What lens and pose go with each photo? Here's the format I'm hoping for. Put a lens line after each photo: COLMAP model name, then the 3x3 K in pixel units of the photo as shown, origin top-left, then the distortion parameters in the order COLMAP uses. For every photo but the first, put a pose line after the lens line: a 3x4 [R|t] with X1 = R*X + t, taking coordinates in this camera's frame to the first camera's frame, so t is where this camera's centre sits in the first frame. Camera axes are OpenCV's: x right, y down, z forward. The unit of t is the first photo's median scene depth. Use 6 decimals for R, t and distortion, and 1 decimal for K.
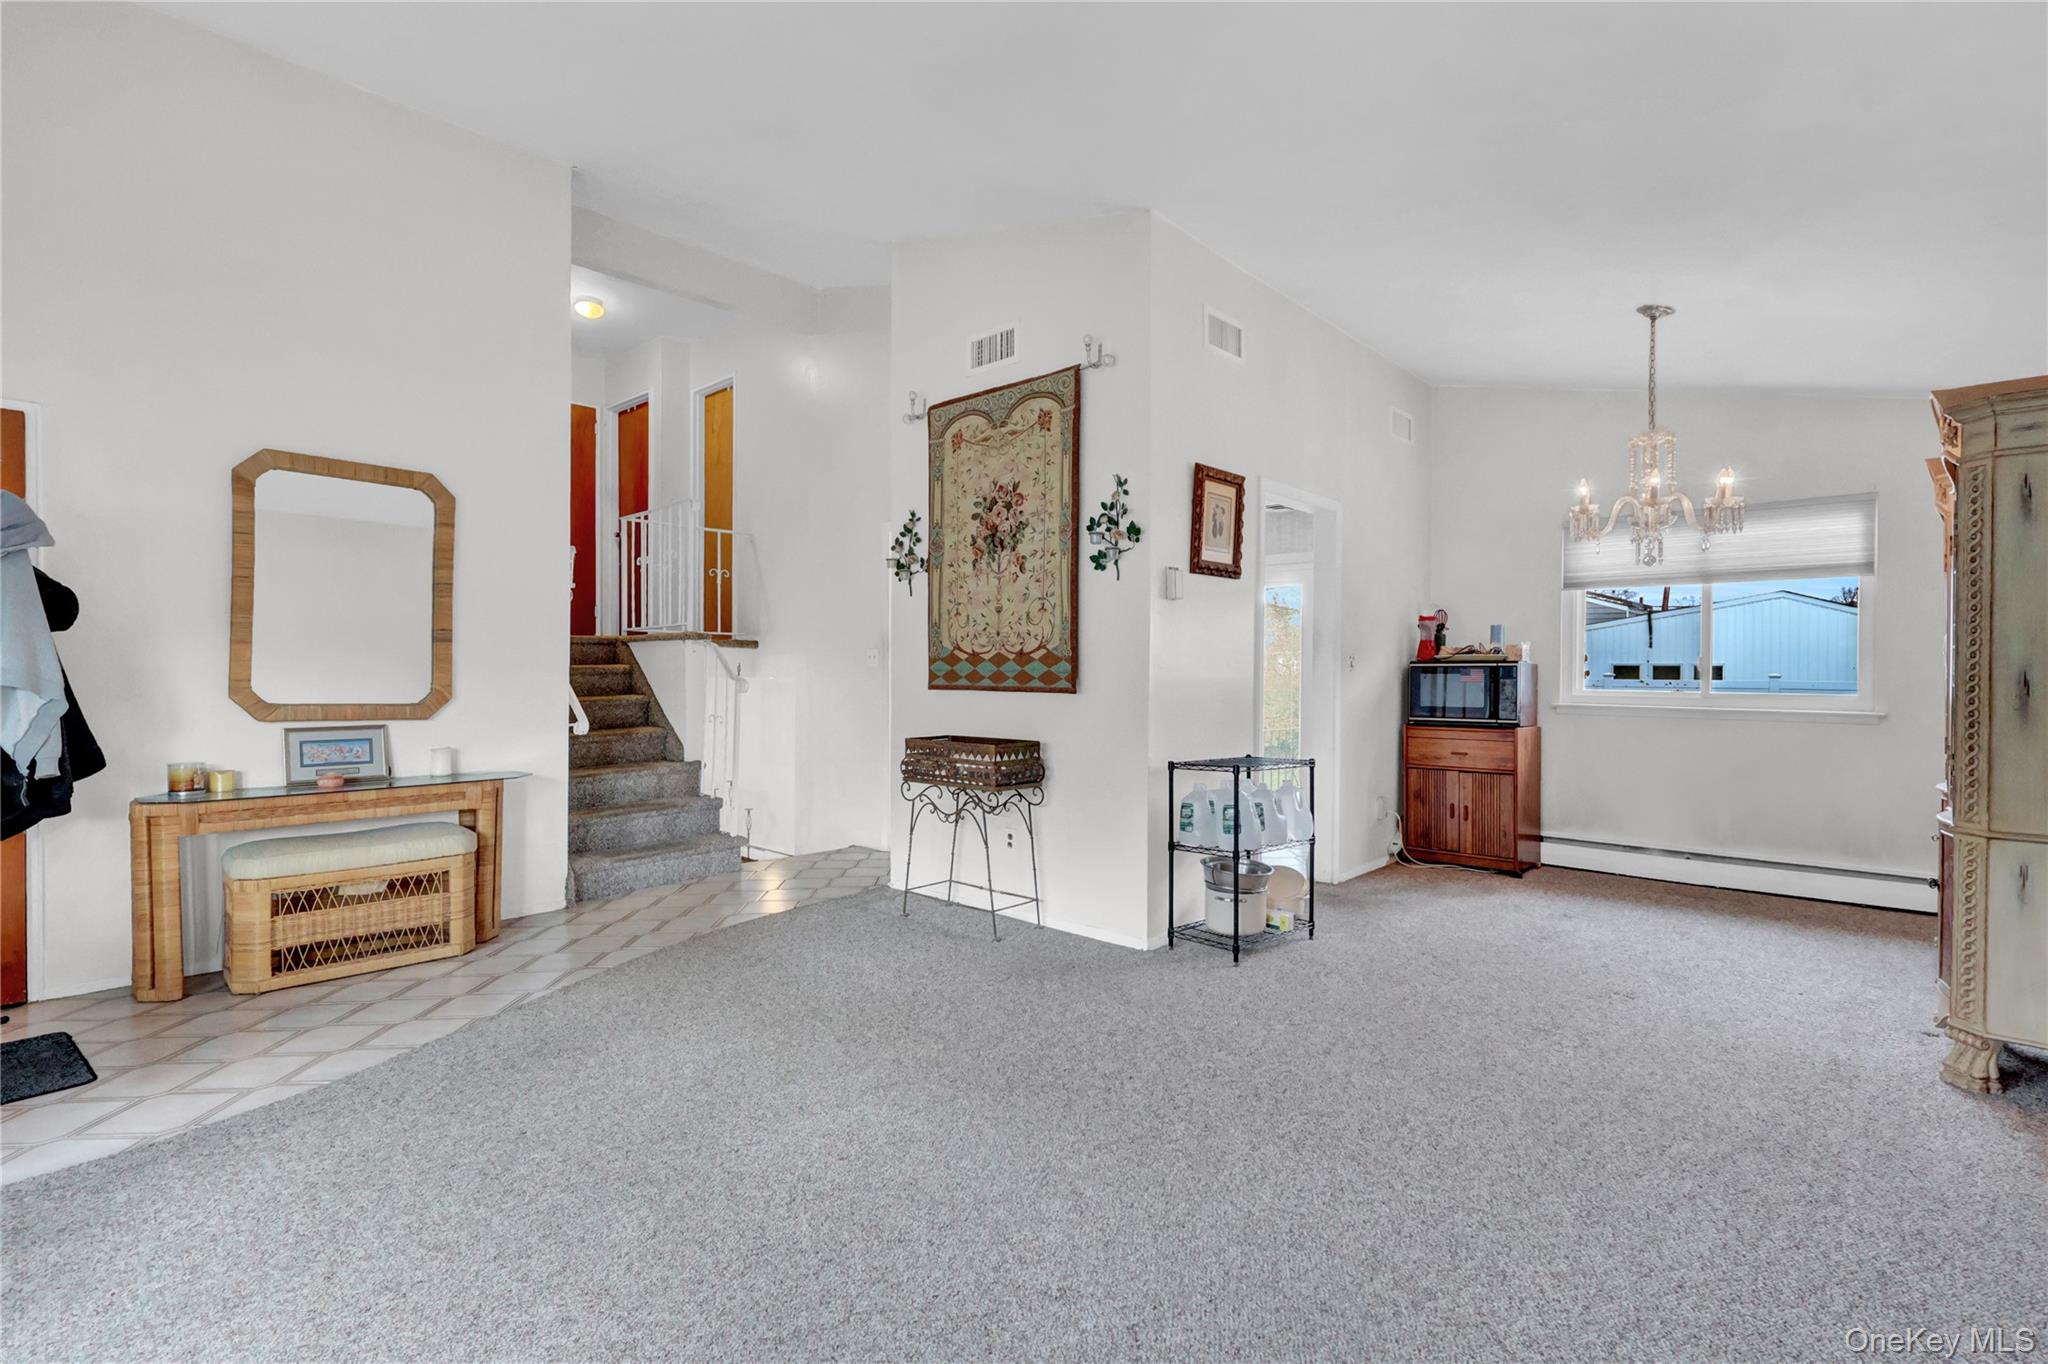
lens RADIAL K [[946.7, 0, 1017.7], [0, 946.7, 677.6], [0, 0, 1]] dist [-0.004660, 0.001577]
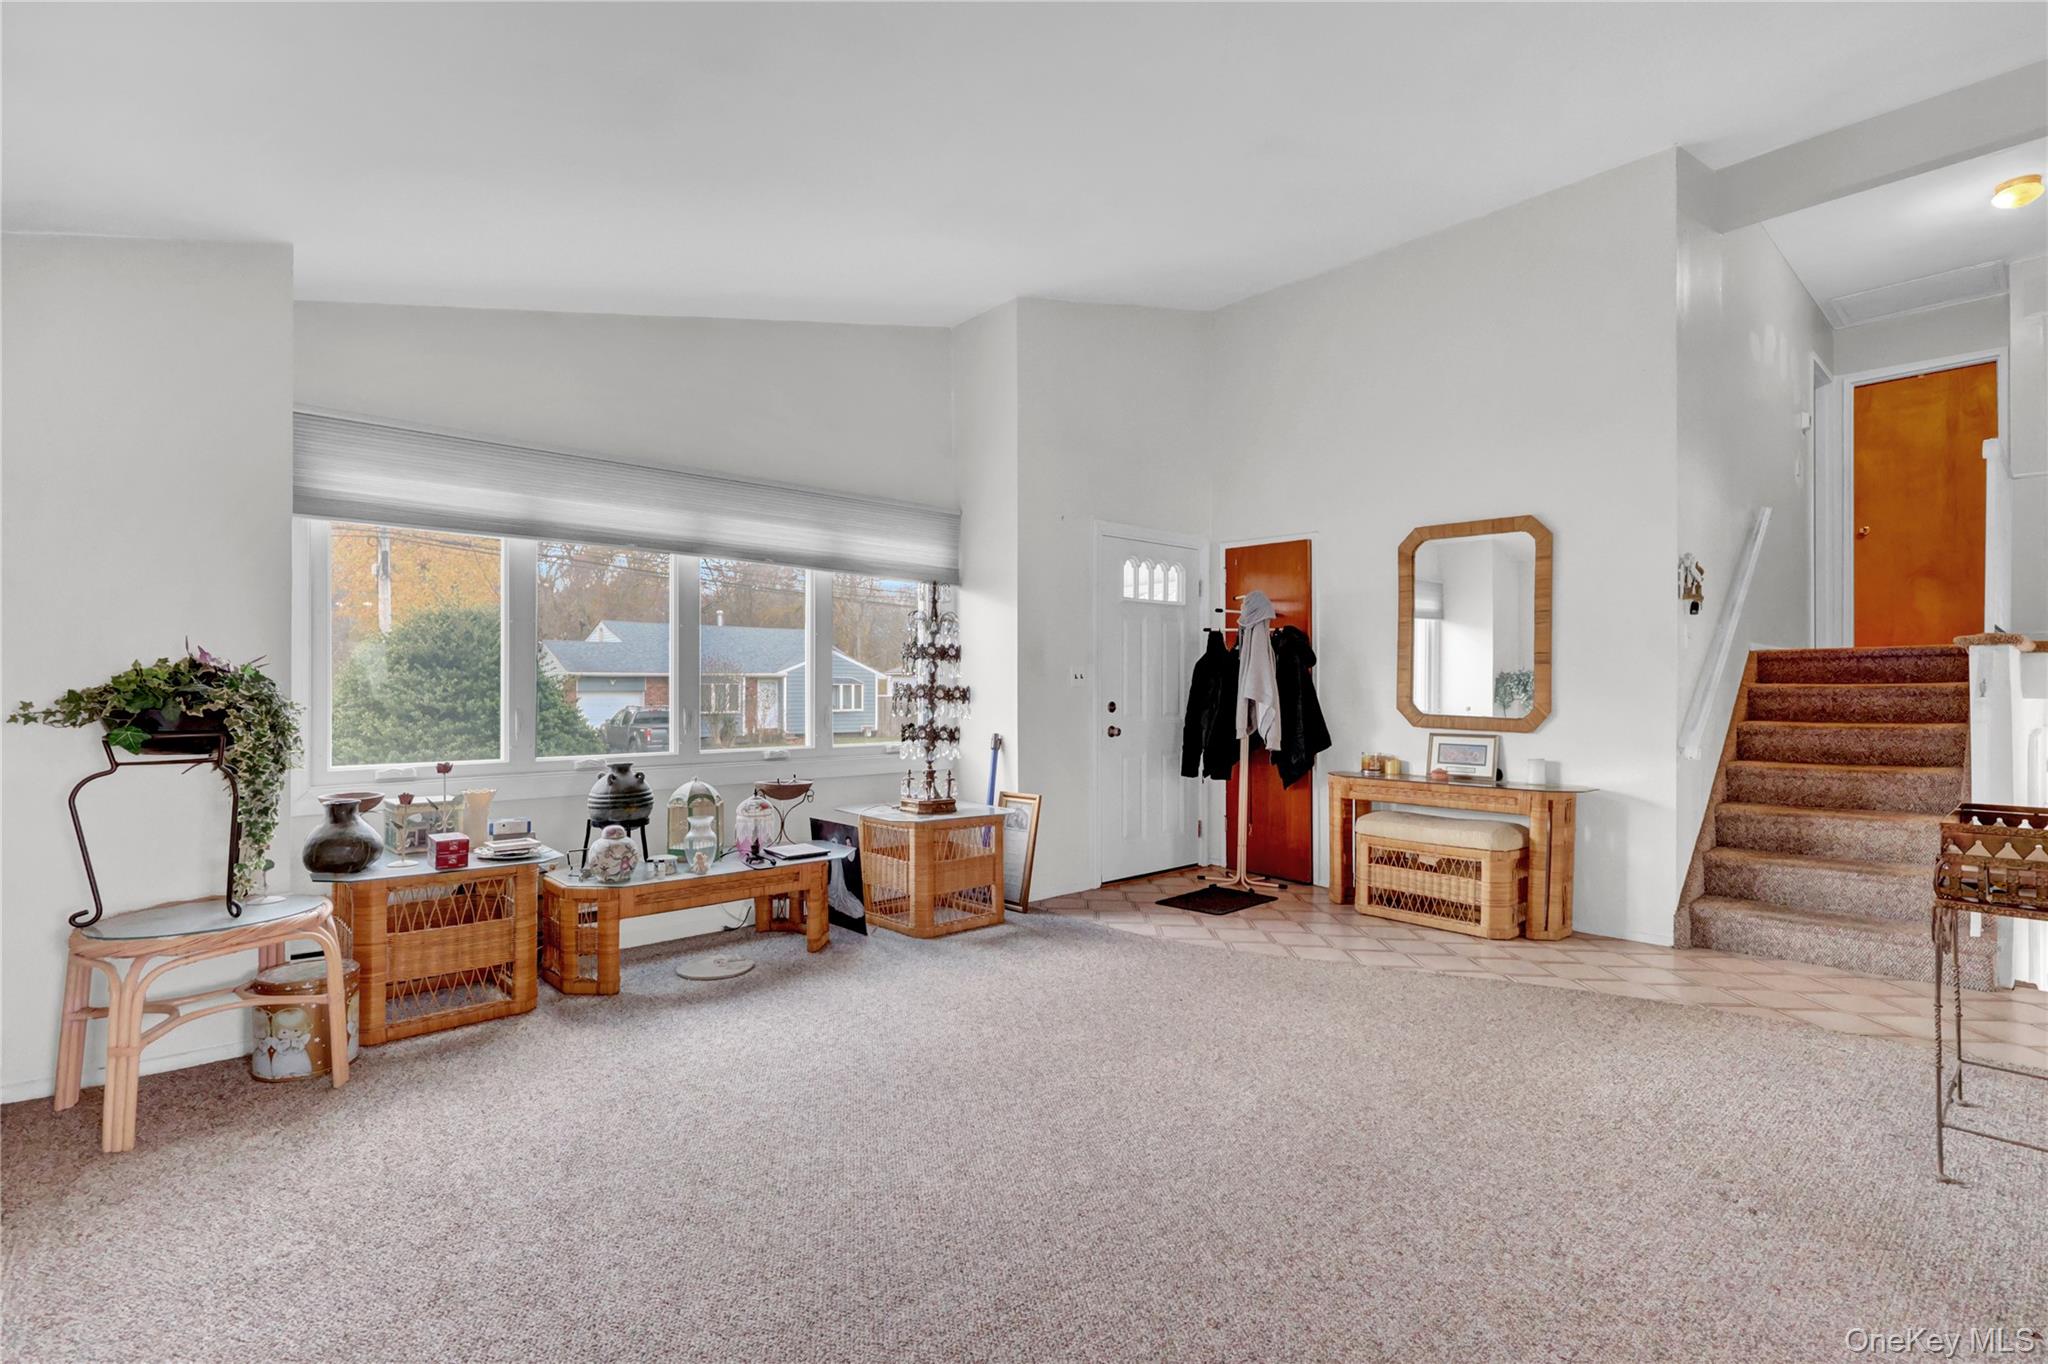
lens RADIAL K [[946.7, 0, 1025.2], [0, 946.7, 682.1], [0, 0, 1]] dist [-0.004660, 0.001577]
pose [[-0.086400, -0.009678, -0.996214, 0.541512], [-0.009425, 0.999916, -0.008897, -0.000532], [0.996216, 0.008621, -0.086484, 0.486523]]
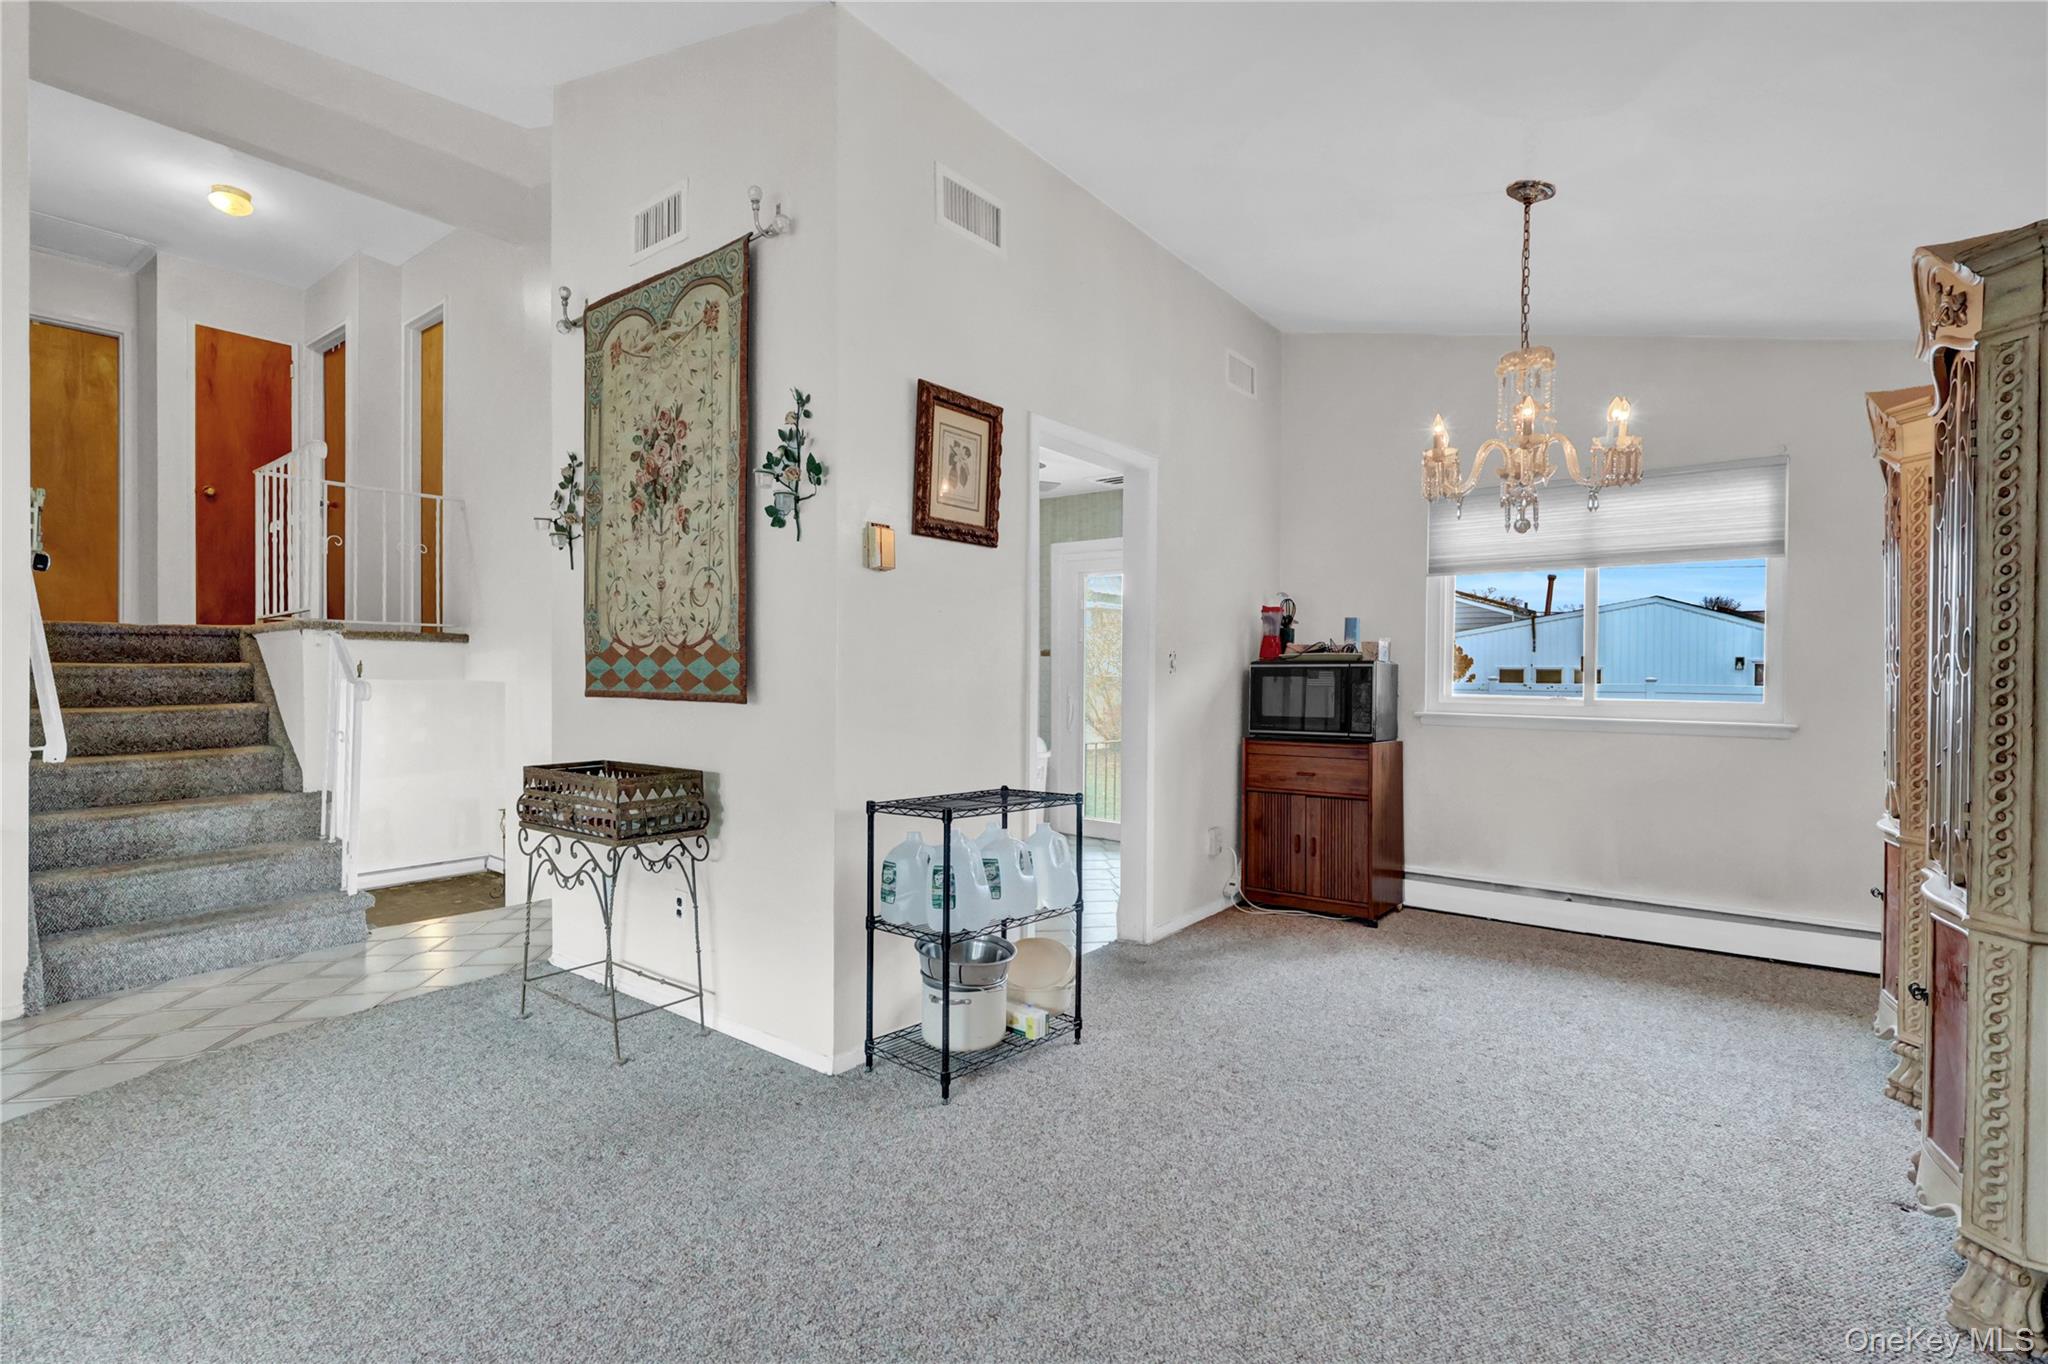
lens RADIAL K [[946.7, 0, 1022.4], [0, 946.7, 683.2], [0, 0, 1]] dist [-0.004660, 0.001577]
pose [[0.995682, 0.001023, 0.092824, 0.193812], [-0.001248, 0.999996, 0.002367, 0.000022], [-0.092821, -0.002473, 0.995680, 0.274633]]
